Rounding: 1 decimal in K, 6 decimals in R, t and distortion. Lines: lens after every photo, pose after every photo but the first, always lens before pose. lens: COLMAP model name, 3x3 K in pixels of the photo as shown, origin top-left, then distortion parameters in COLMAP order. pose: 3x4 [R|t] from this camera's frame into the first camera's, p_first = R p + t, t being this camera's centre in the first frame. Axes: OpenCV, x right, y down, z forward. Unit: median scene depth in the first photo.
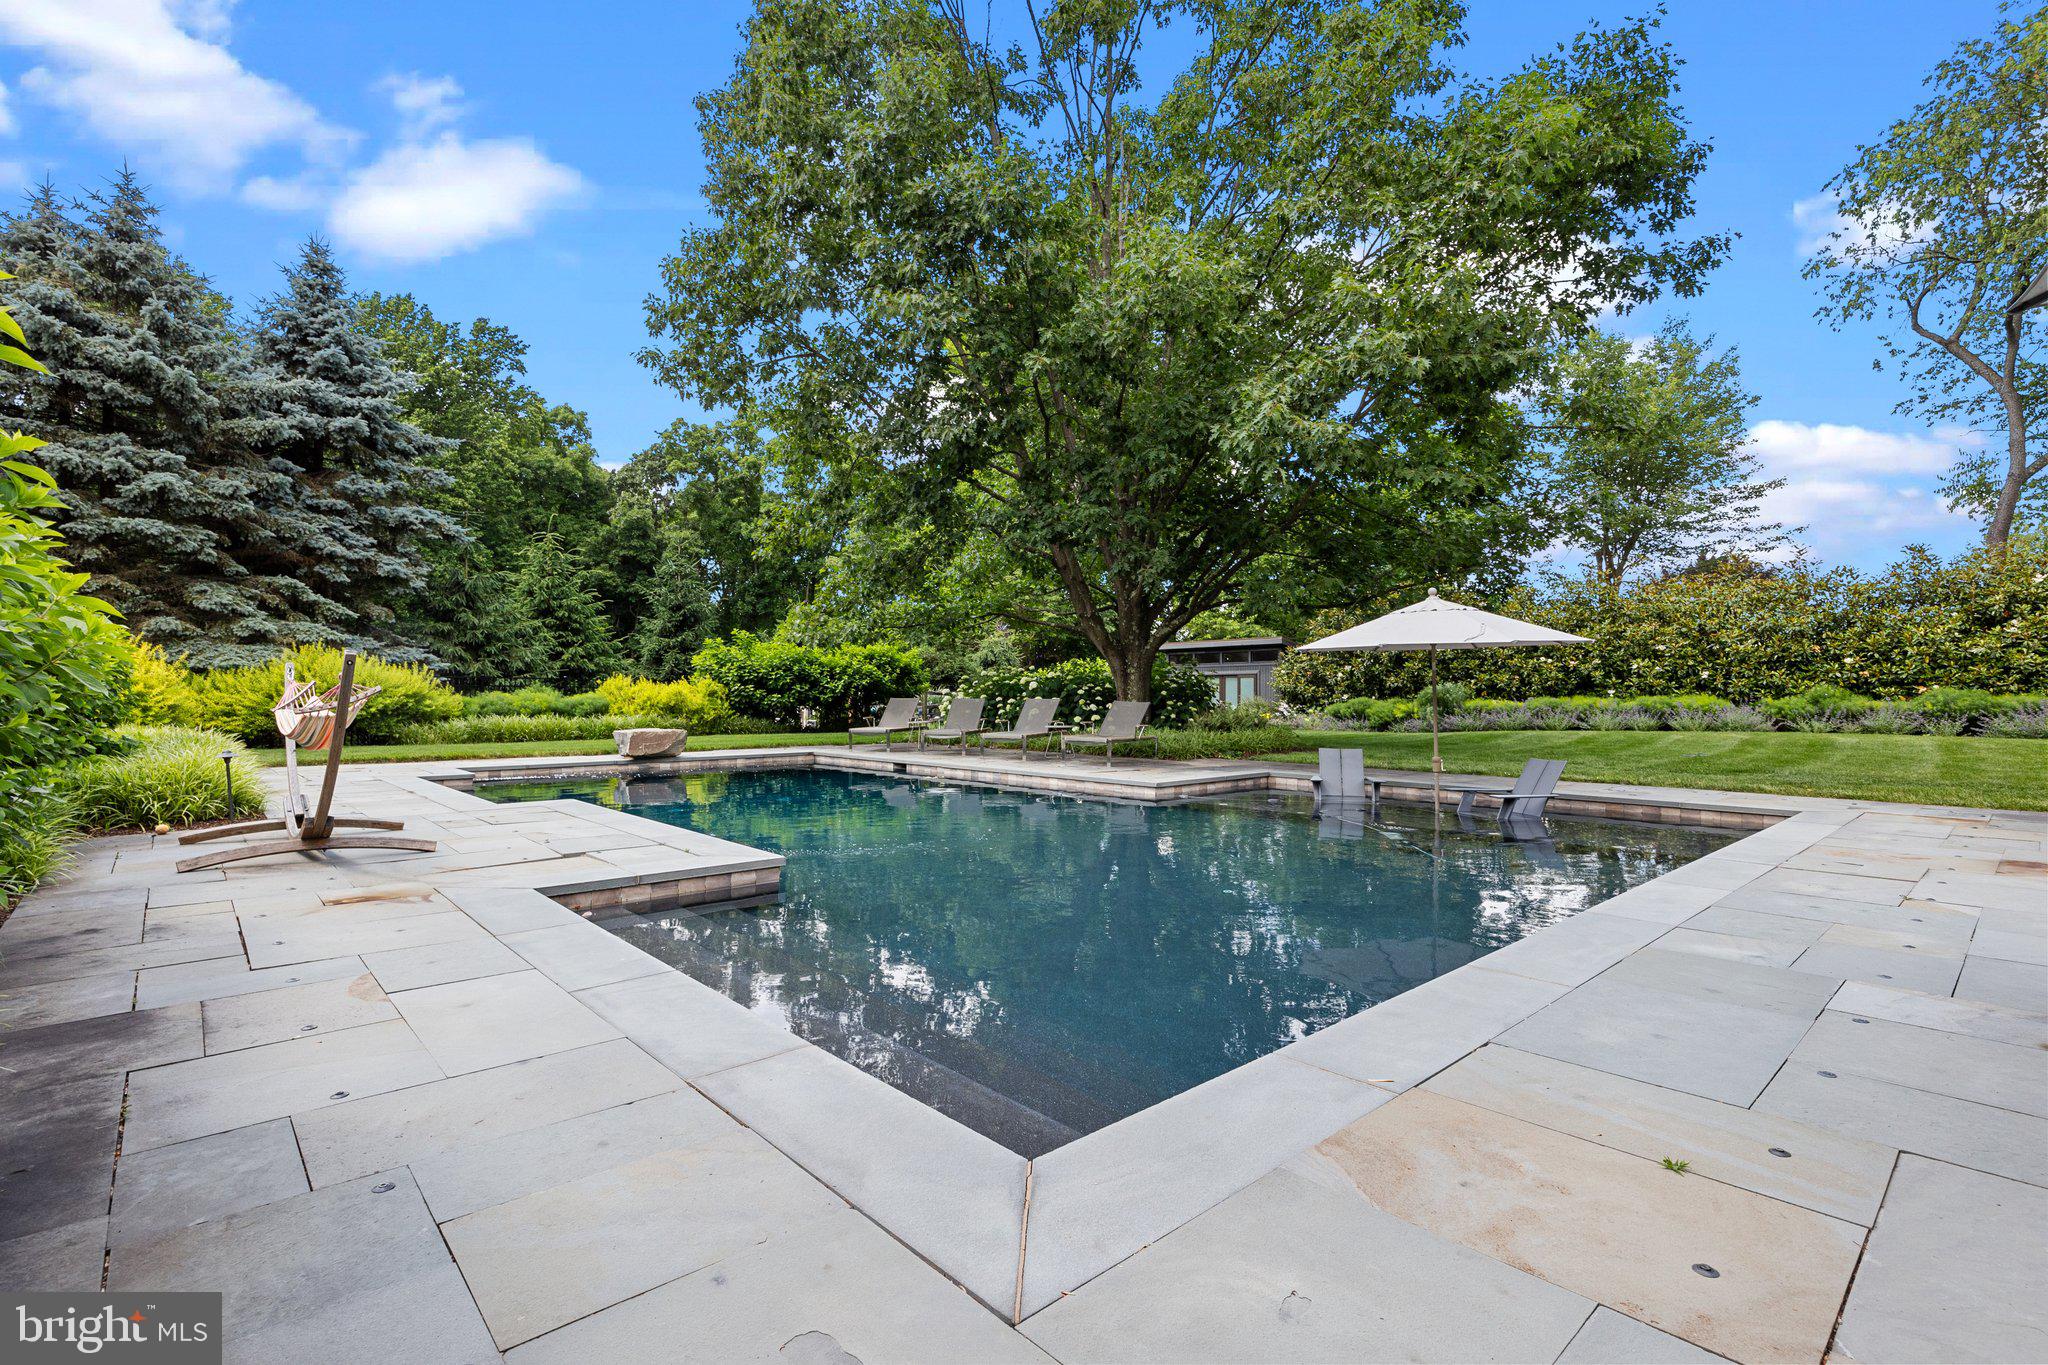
lens RADIAL K [[958.1, 0, 1020.5], [0, 958.1, 678.2], [0, 0, 1]] dist [-0.000991, 0.000098]
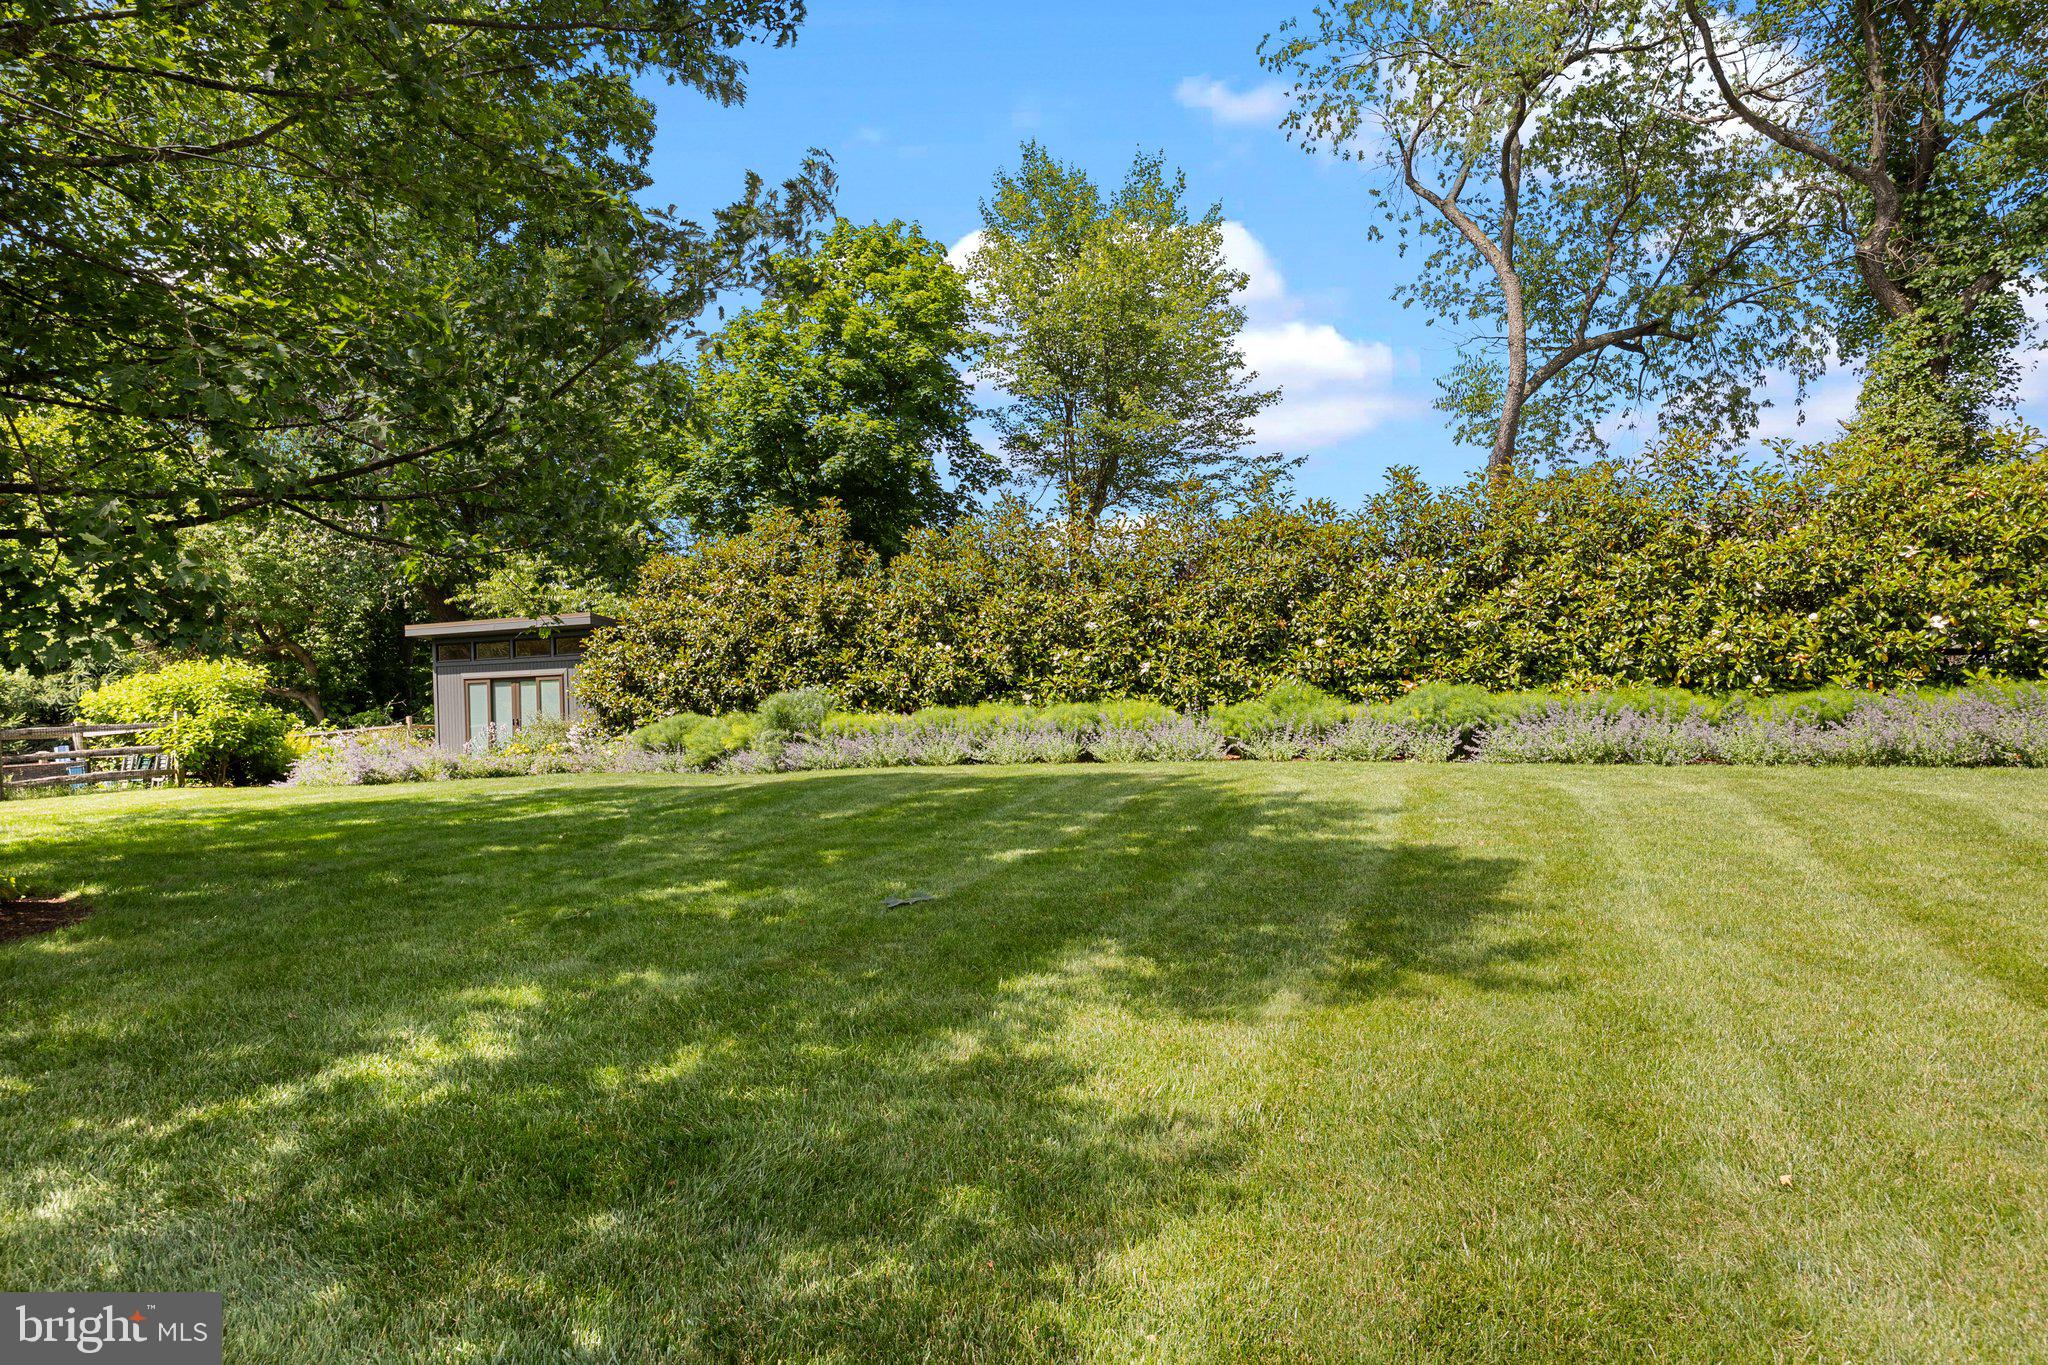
lens RADIAL K [[1135.7, 0, 1021.8], [0, 1135.7, 671.4], [0, 0, 1]] dist [0.014791, 0.001810]
pose [[0.927416, -0.030759, 0.372764, 0.377577], [0.026813, 0.999516, 0.015766, -0.016088], [-0.373068, -0.004627, 0.927792, 0.350073]]
